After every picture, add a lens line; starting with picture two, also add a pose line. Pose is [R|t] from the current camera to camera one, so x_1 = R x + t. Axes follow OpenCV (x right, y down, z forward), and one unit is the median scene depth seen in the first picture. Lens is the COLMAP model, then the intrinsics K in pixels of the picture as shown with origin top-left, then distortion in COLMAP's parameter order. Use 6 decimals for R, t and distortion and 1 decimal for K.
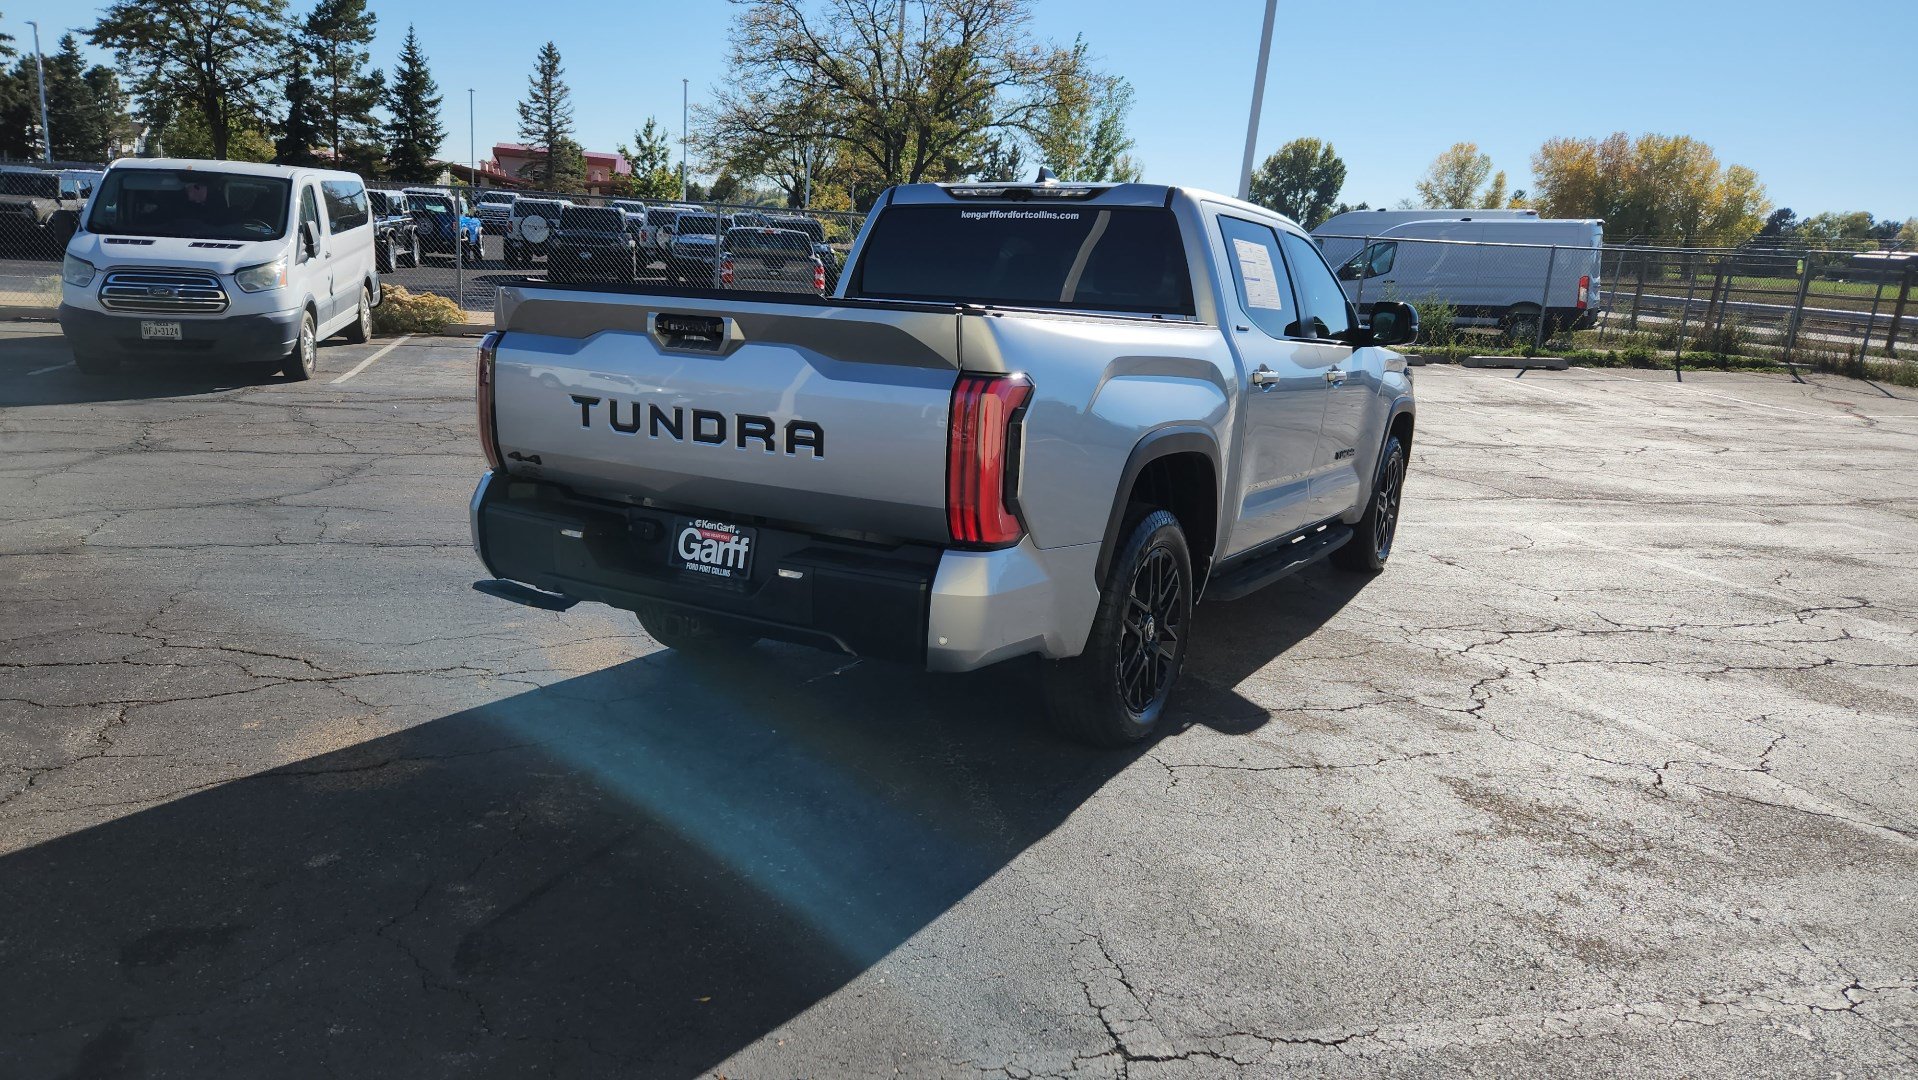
lens RADIAL K [[1318.5, 0, 959.0], [0, 1318.5, 540.0], [0, 0, 1]] dist [0.047637, -0.030371]
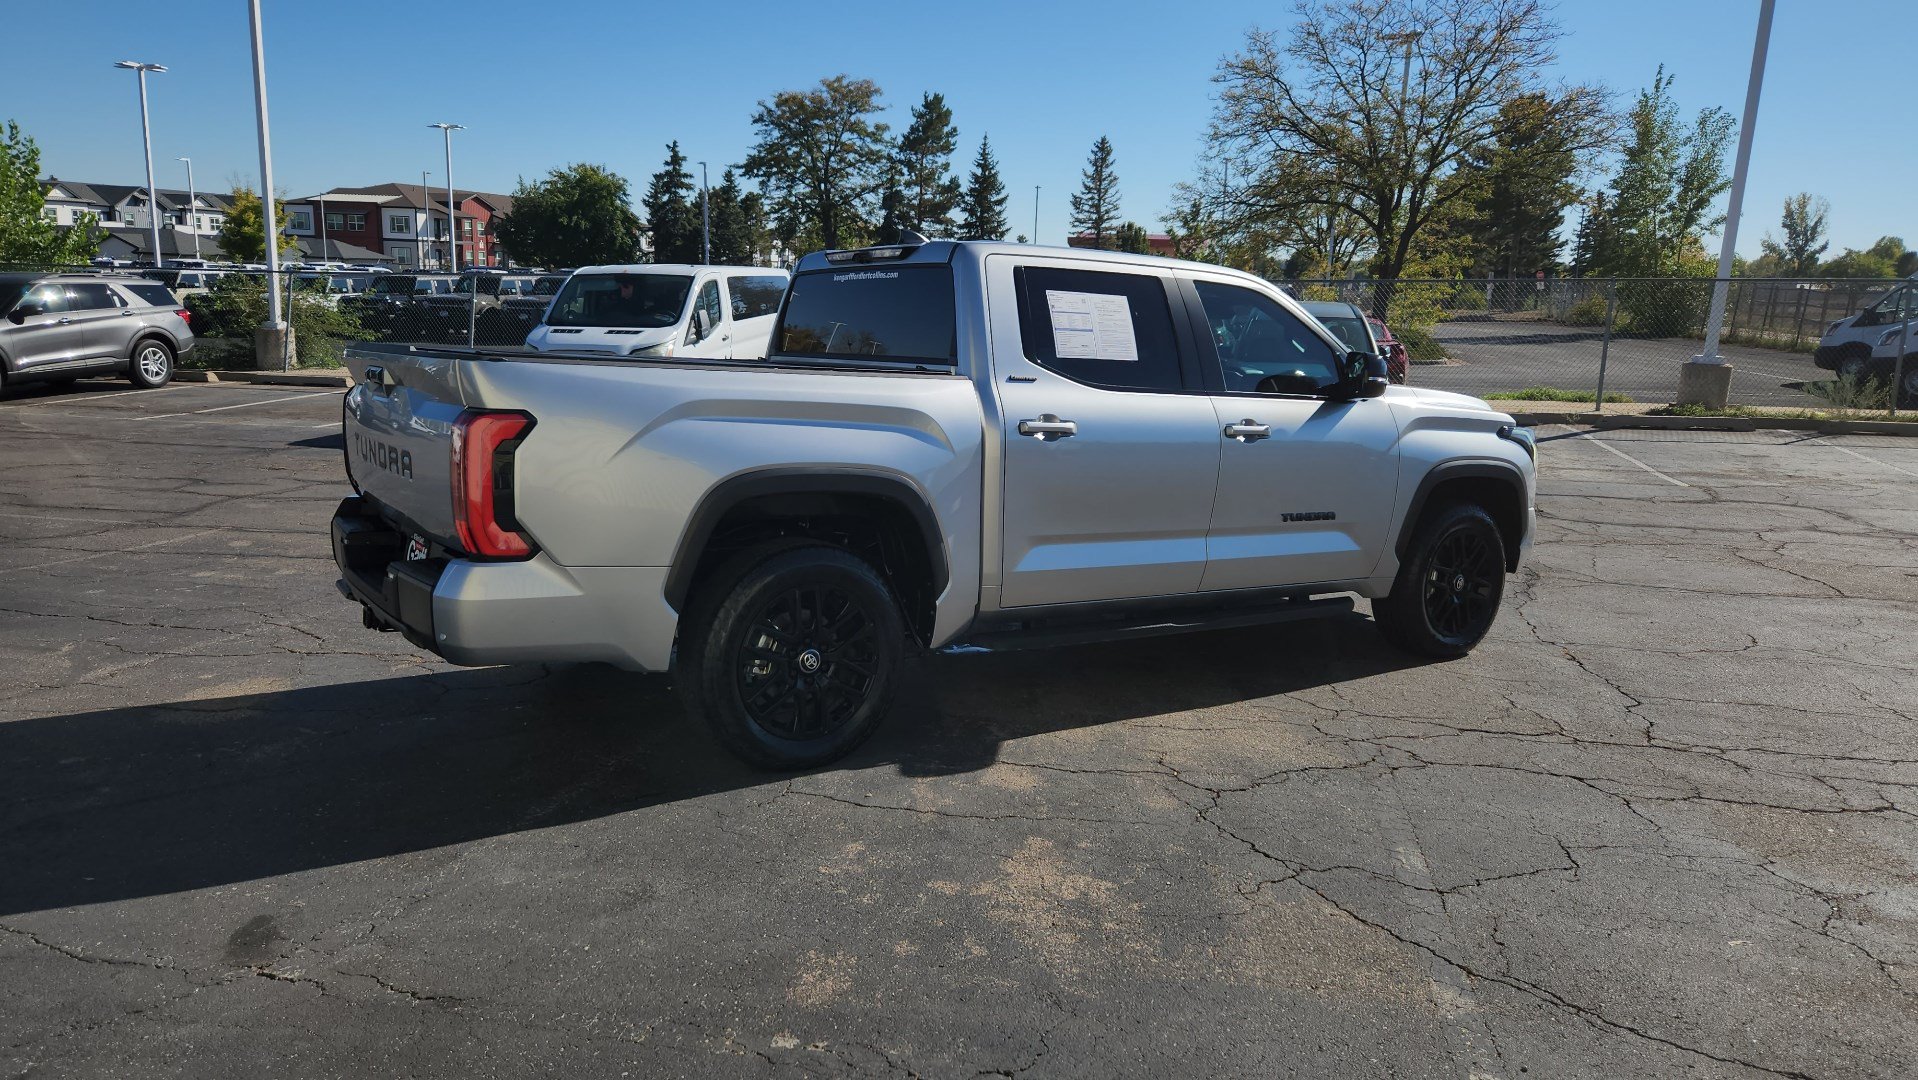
lens RADIAL K [[1316.1, 0, 928.5], [0, 1316.1, 532.0], [0, 0, 1]] dist [0.082401, -0.073608]
pose [[0.894916, 0.039381, -0.444494, 0.055875], [-0.066515, 0.996743, -0.045608, 0.000548], [0.441250, 0.070381, 0.894620, 0.007858]]
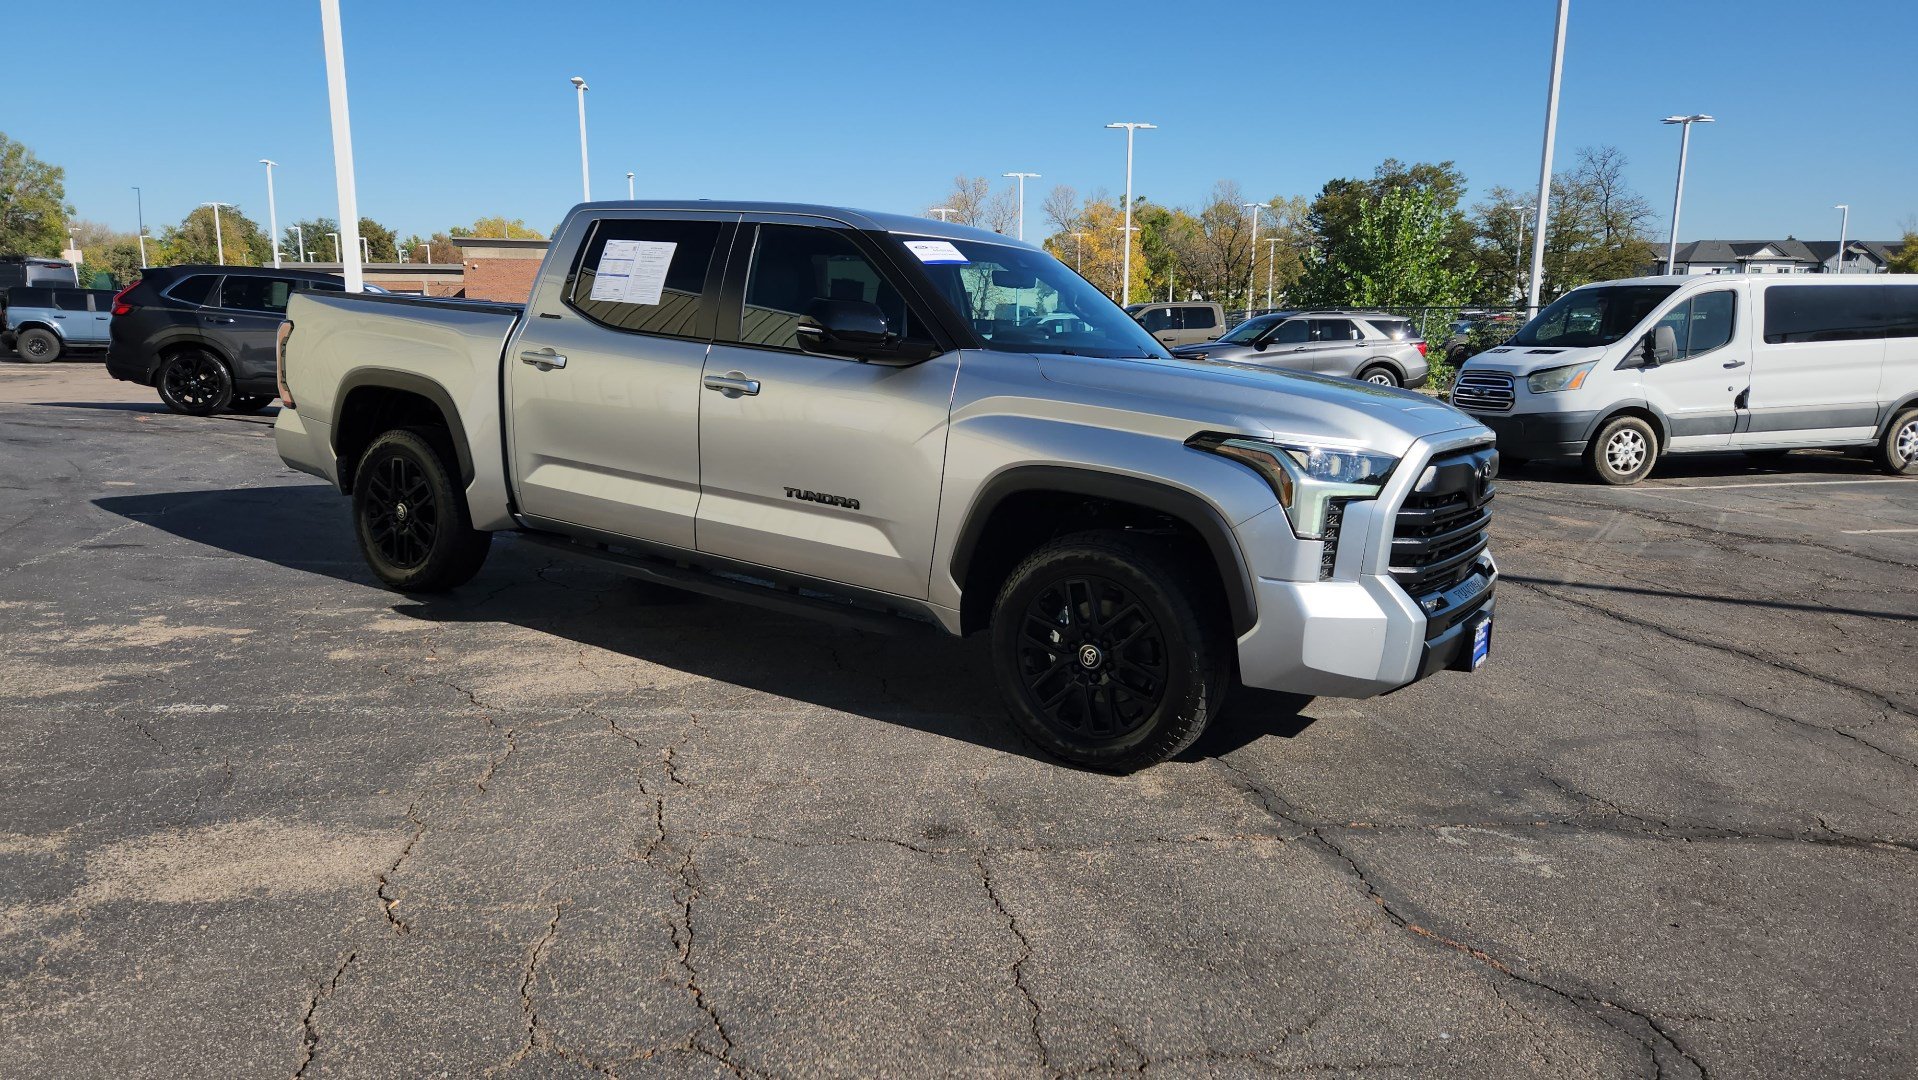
lens RADIAL K [[1301.4, 0, 907.4], [0, 1301.4, 538.3], [0, 0, 1]] dist [0.074470, -0.059740]
pose [[-0.085104, 0.105122, -0.990811, 0.124959], [-0.243597, 0.962046, 0.122993, -0.017825], [0.966136, 0.251826, -0.056266, 0.132203]]
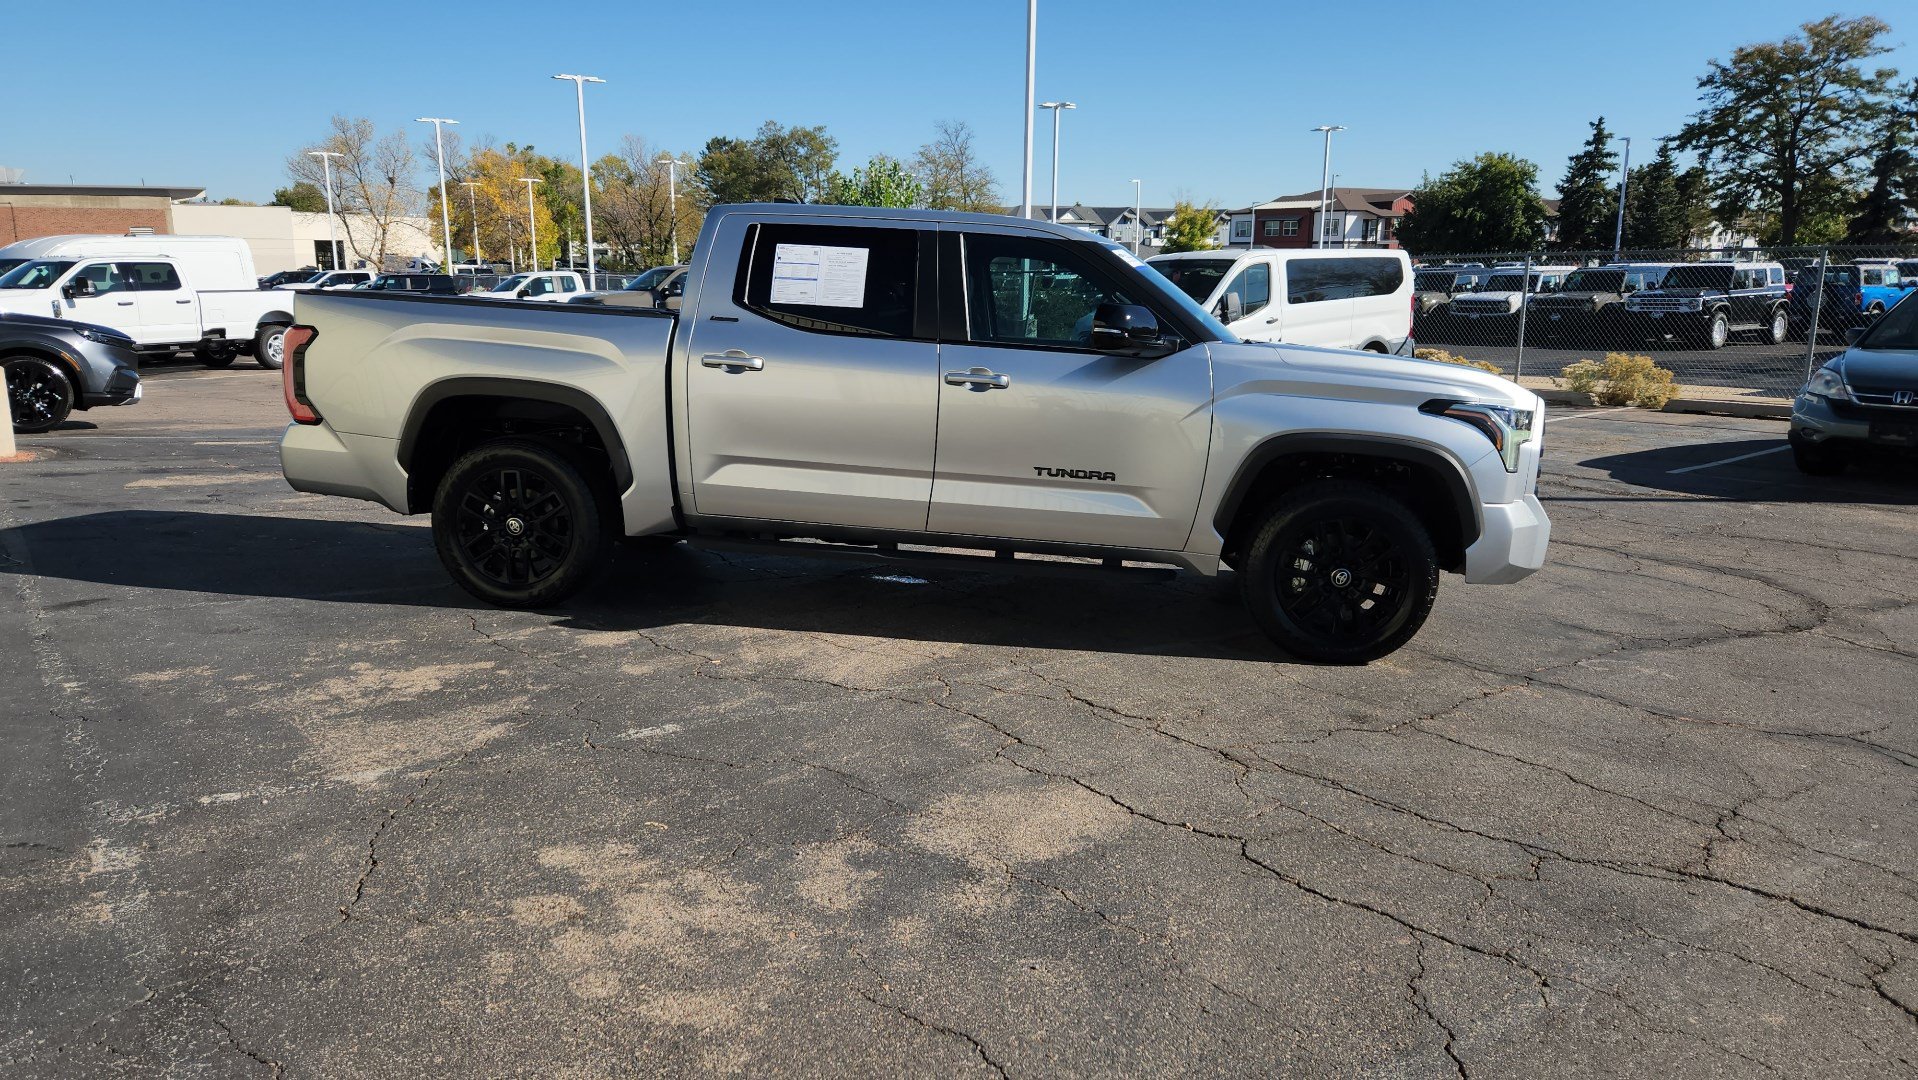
lens RADIAL K [[1312.8, 0, 918.8], [0, 1312.8, 541.2], [0, 0, 1]] dist [0.076997, -0.060848]
pose [[0.384210, 0.123820, -0.914905, 0.128612], [-0.188416, 0.980626, 0.053590, -0.005843], [0.903815, 0.151793, 0.400096, 0.067210]]
